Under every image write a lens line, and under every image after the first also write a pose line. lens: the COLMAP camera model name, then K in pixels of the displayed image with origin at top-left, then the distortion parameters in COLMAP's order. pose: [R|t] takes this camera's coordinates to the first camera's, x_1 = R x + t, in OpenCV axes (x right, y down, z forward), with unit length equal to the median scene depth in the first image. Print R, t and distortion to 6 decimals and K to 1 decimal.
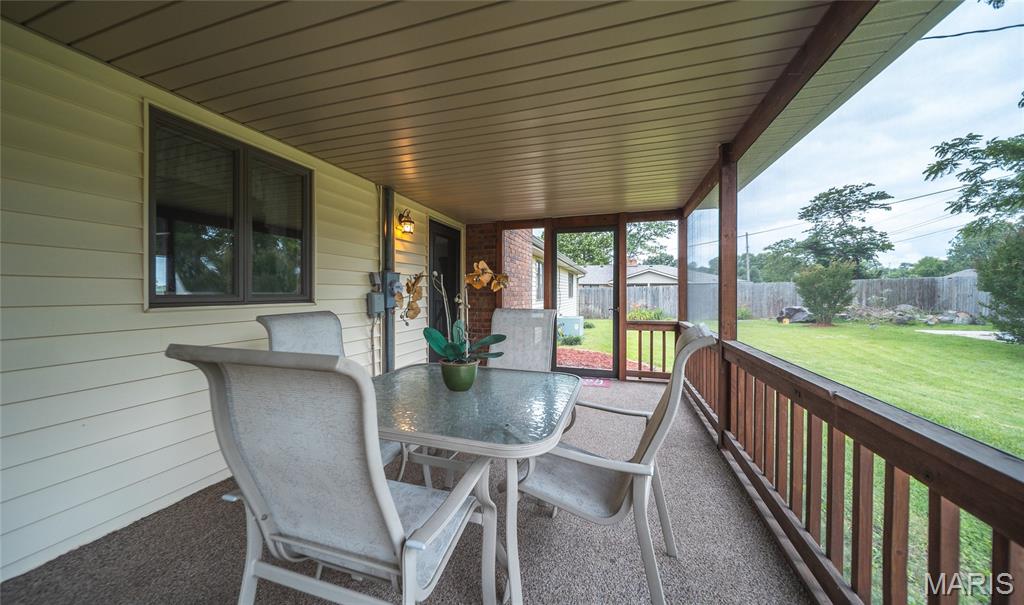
lens RADIAL K [[359.3, 0, 506.2], [0, 359.3, 290.7], [0, 0, 1]] dist [-0.002134, -0.000200]
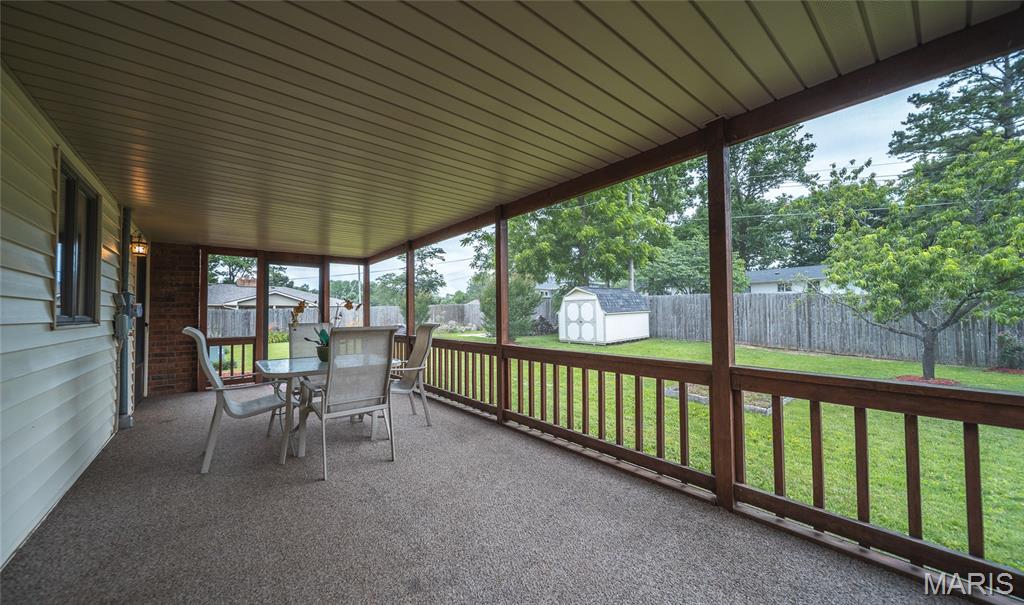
lens RADIAL K [[359.3, 0, 521.3], [0, 359.3, 299.7], [0, 0, 1]] dist [-0.002134, -0.000200]
pose [[0.503443, 0.024164, 0.863690, -0.122901], [0.009285, 0.999400, -0.033373, 0.001506], [-0.863978, 0.024821, 0.502917, -0.082668]]
